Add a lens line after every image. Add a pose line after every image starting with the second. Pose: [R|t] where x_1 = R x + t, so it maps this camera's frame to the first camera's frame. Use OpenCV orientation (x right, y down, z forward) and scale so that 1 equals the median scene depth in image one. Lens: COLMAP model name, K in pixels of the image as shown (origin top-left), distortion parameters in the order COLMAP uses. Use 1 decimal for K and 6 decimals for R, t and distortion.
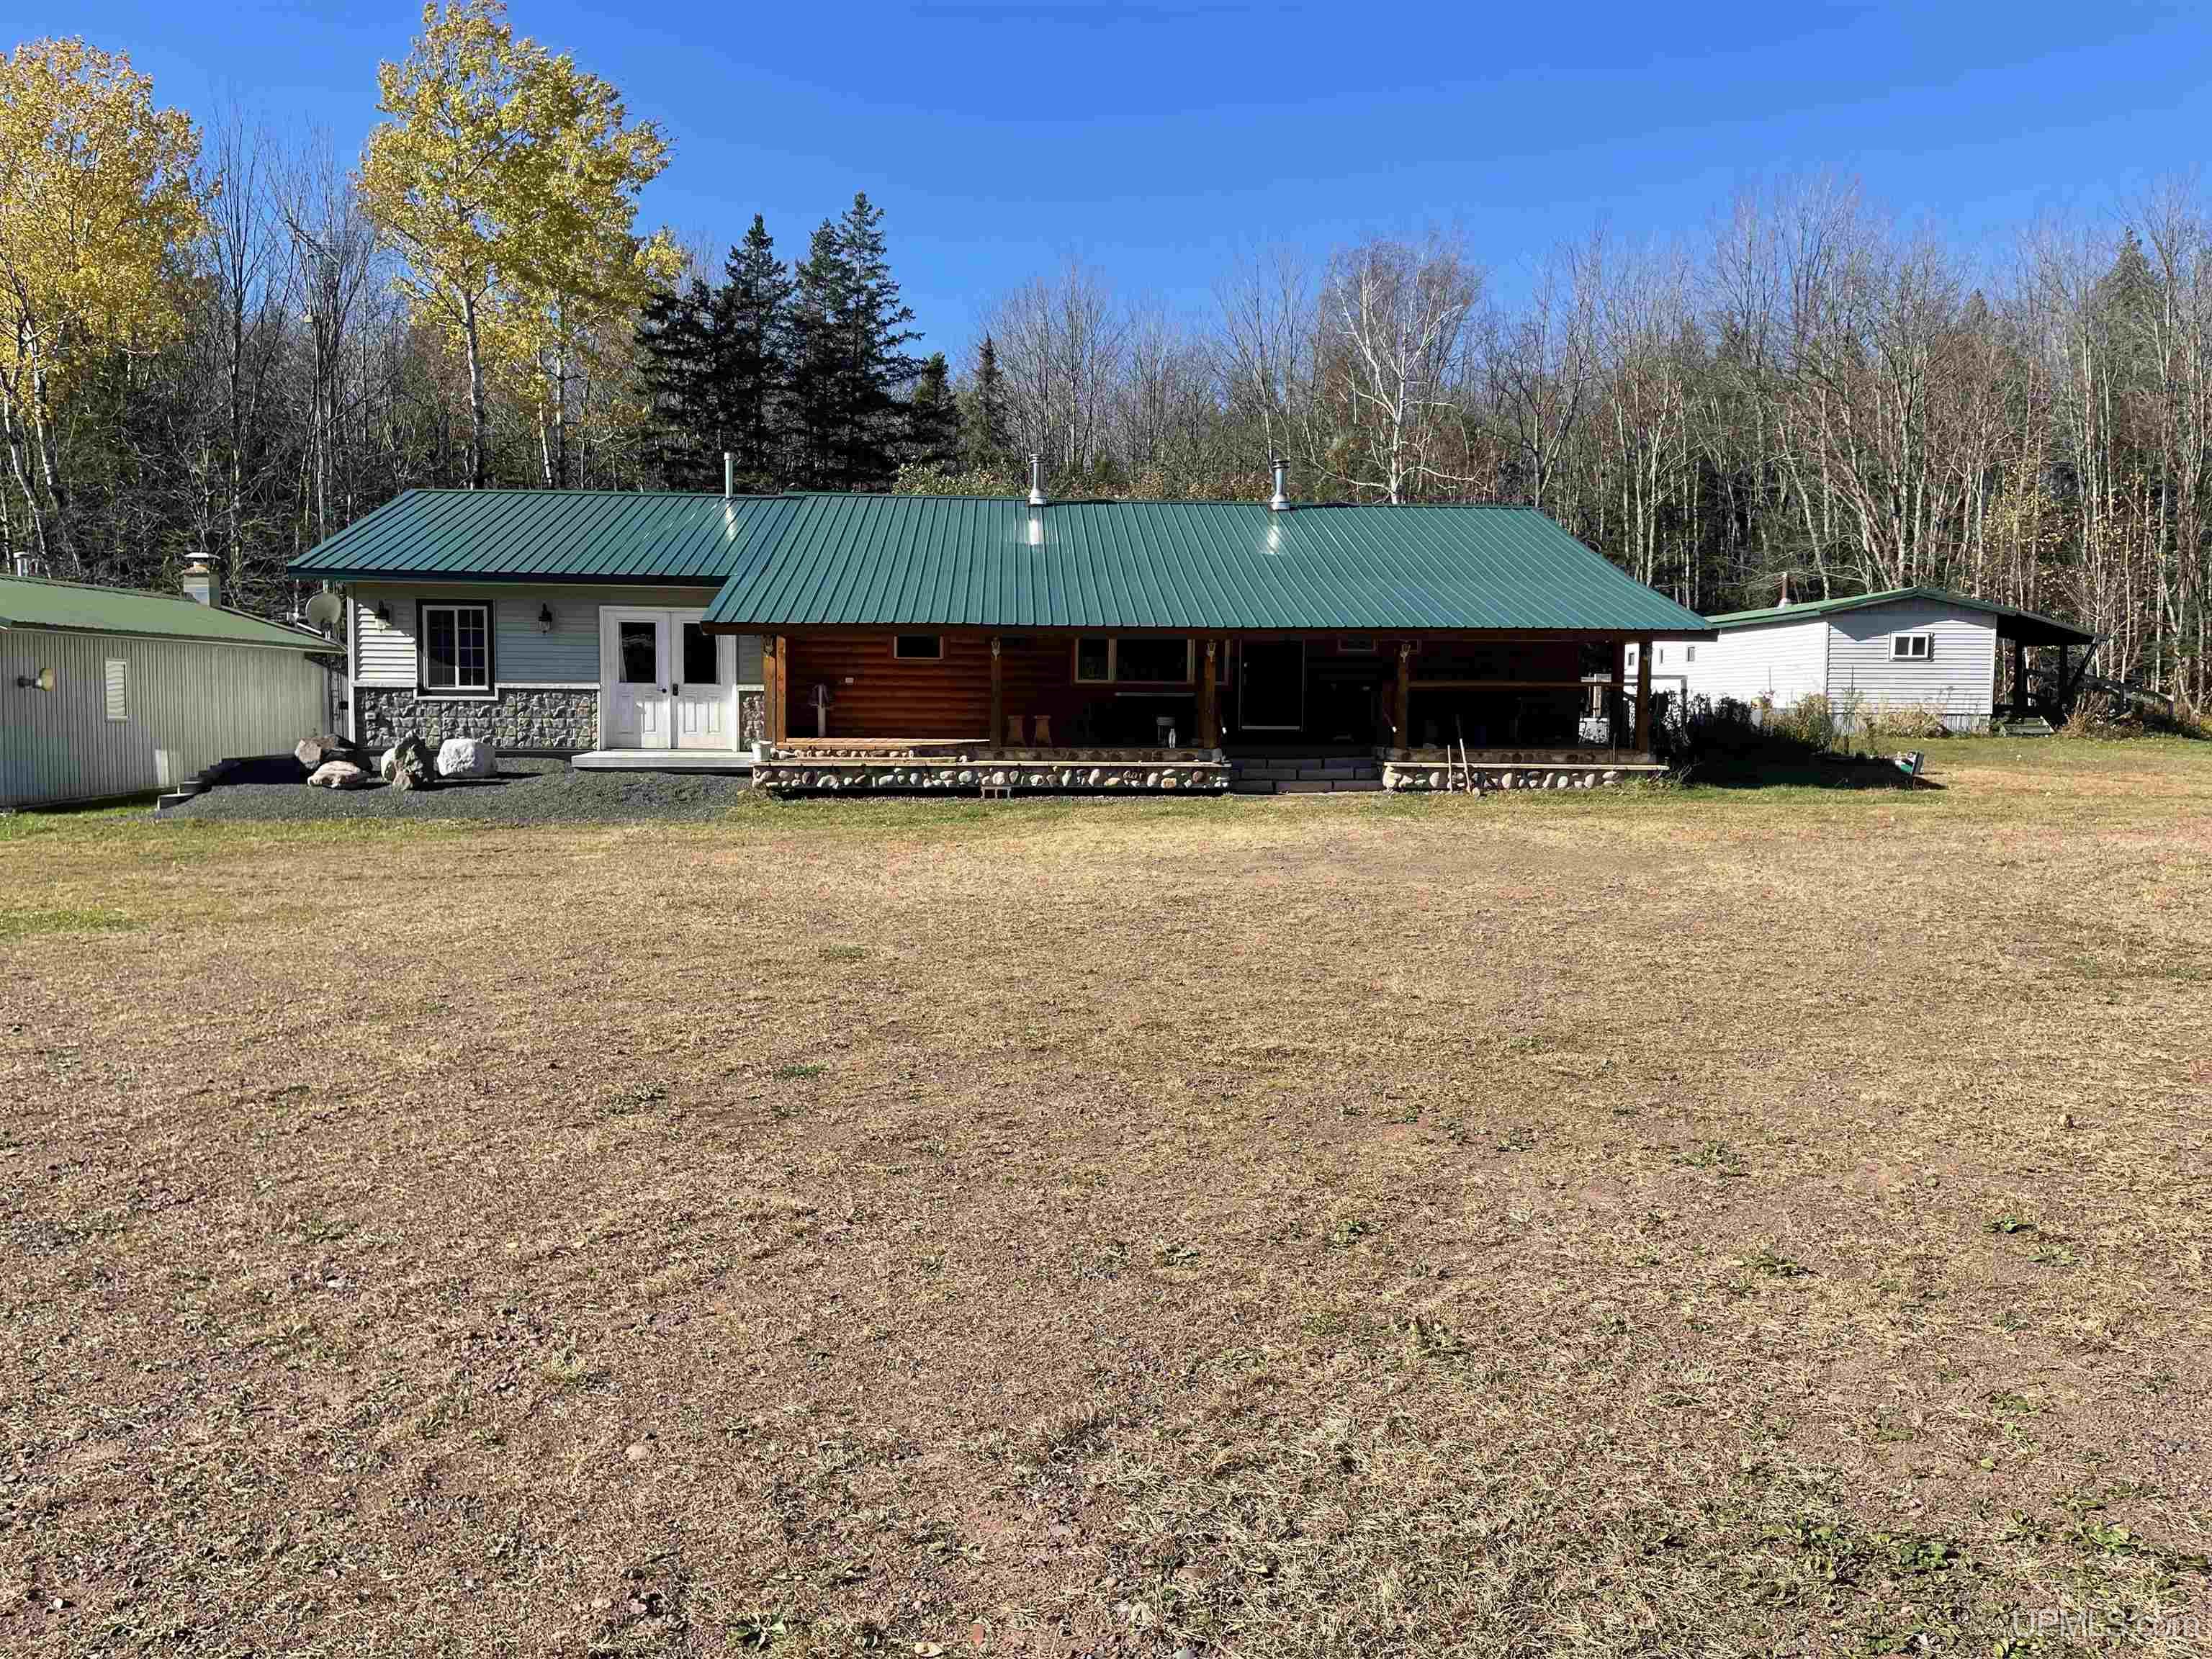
lens RADIAL K [[1682.5, 0, 1114.8], [0, 1682.5, 833.1], [0, 0, 1]] dist [0.073163, -0.099312]
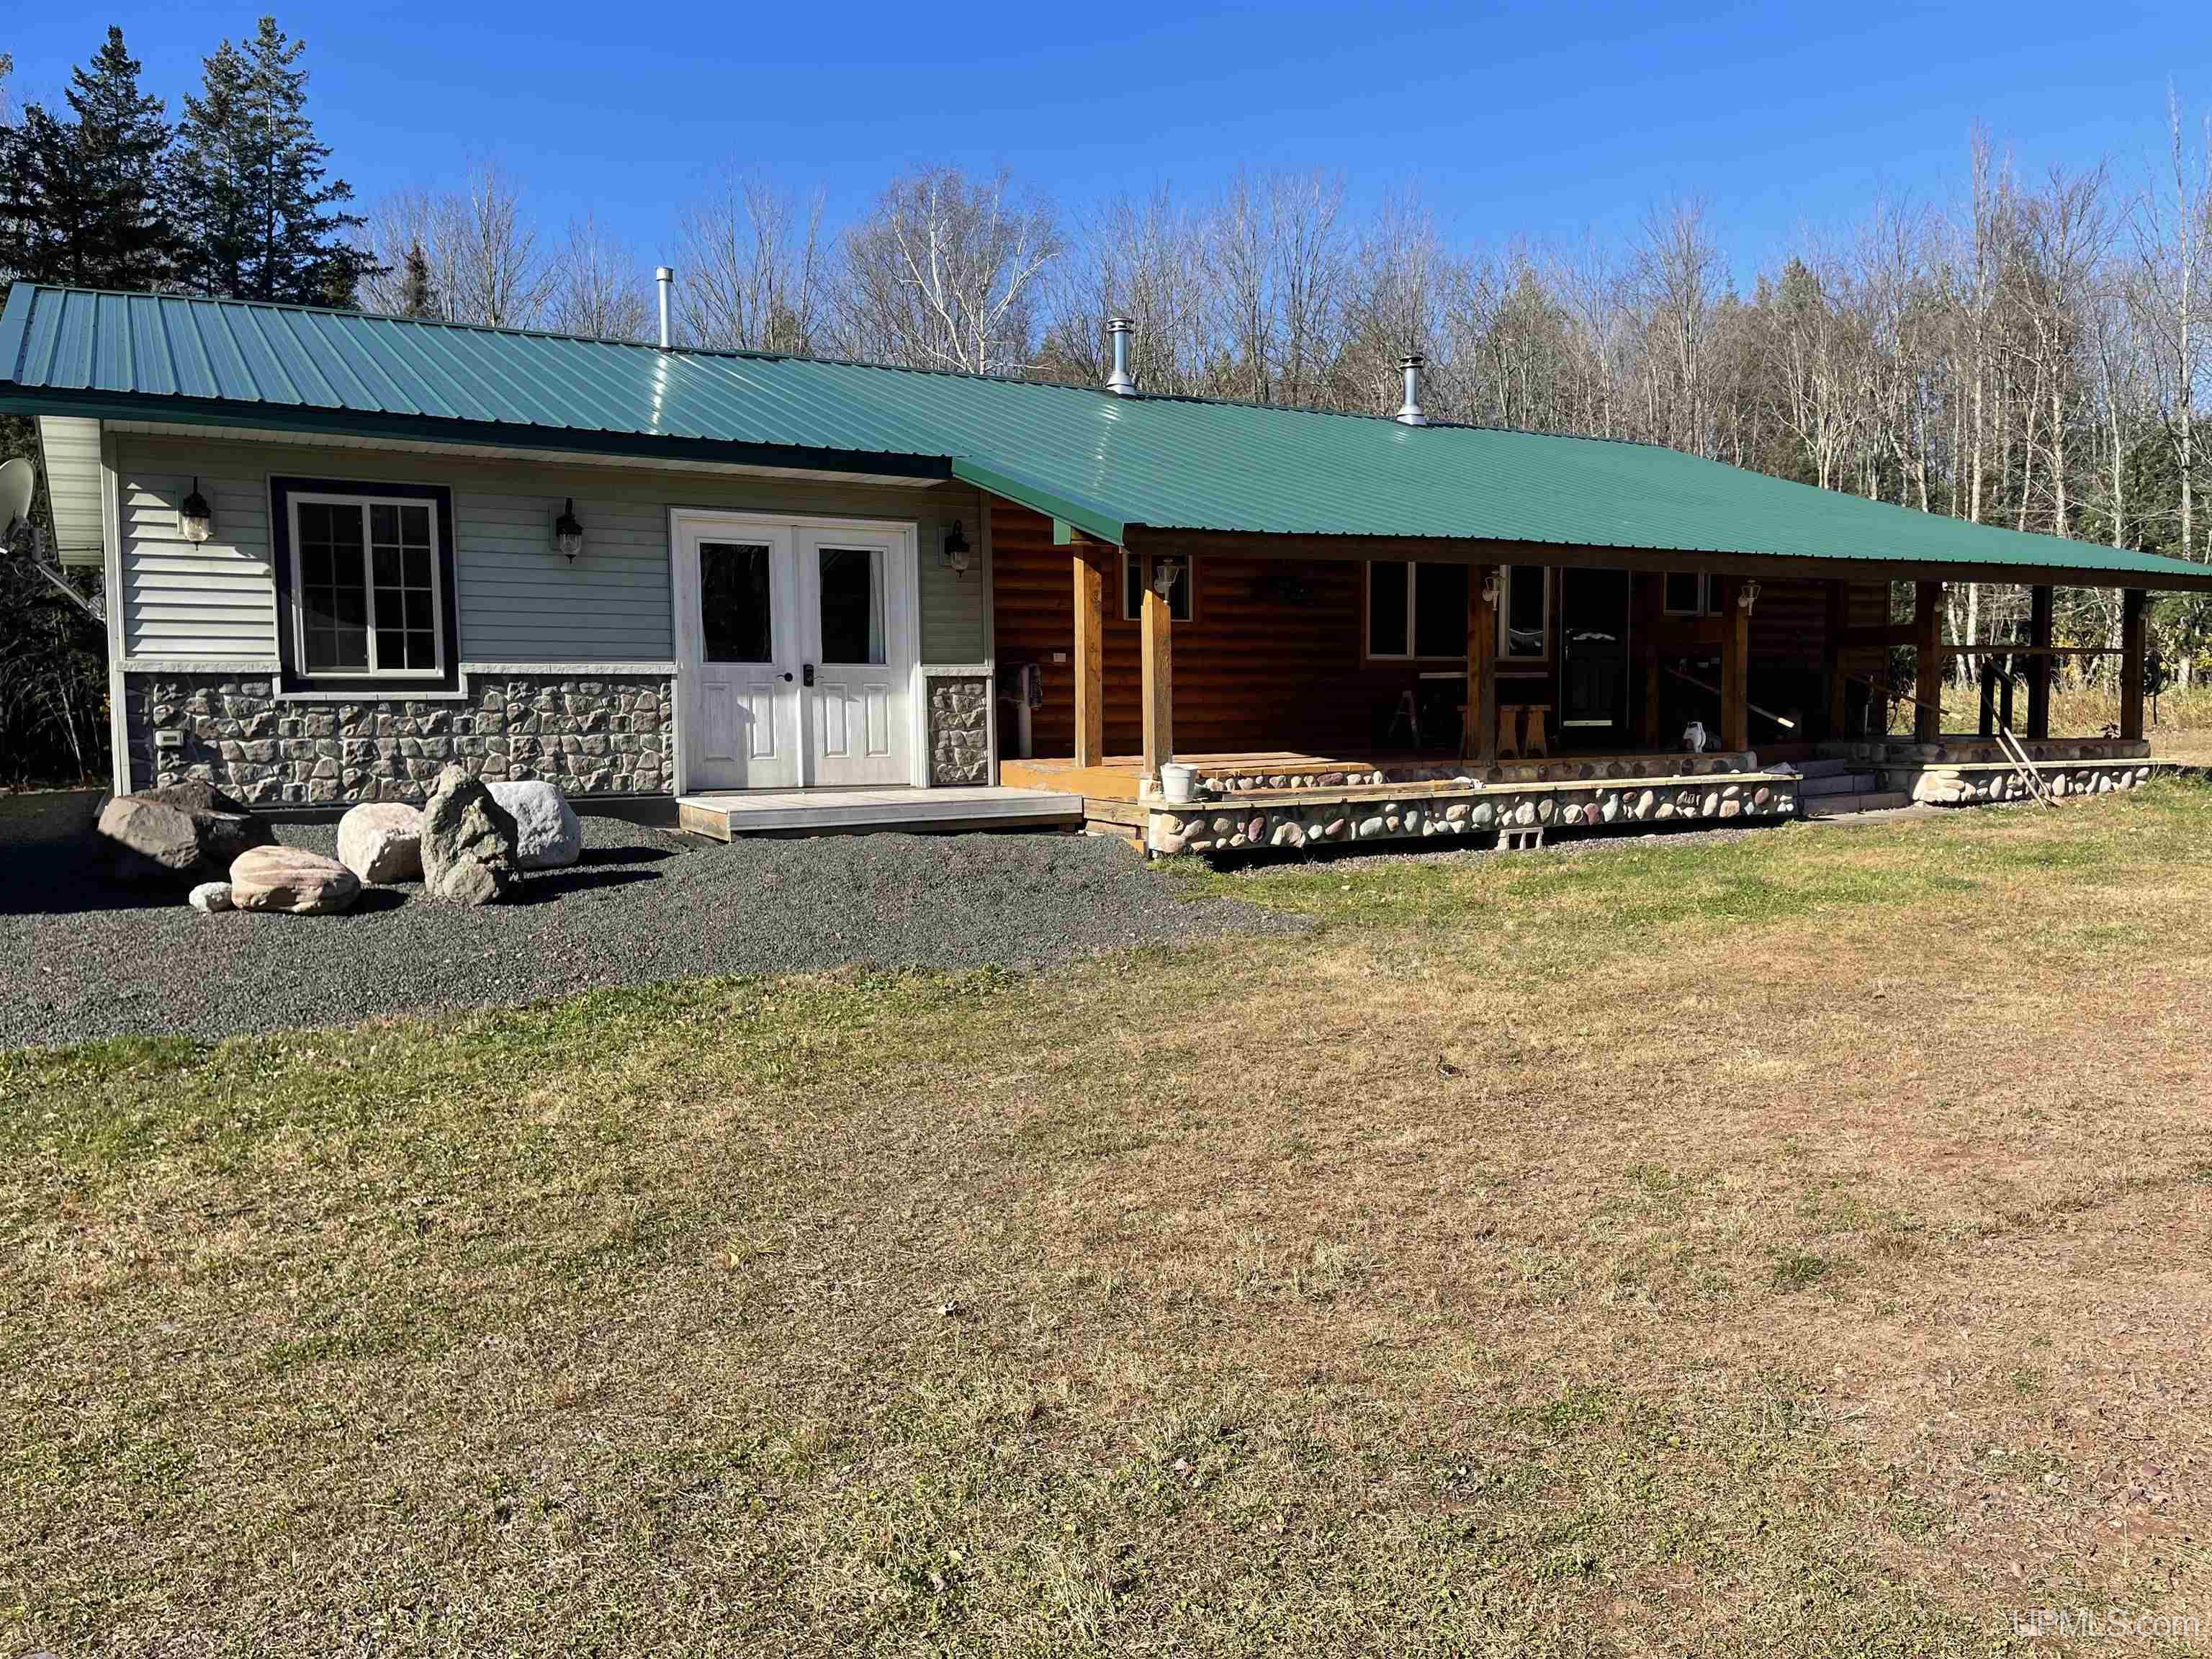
lens RADIAL K [[1682.5, 0, 1123.1], [0, 1682.5, 849.1], [0, 0, 1]] dist [0.073163, -0.099312]
pose [[0.895179, -0.054213, 0.442398, -0.412730], [0.054740, 0.998433, 0.011586, -0.031717], [-0.442333, 0.013845, 0.896744, 0.493100]]
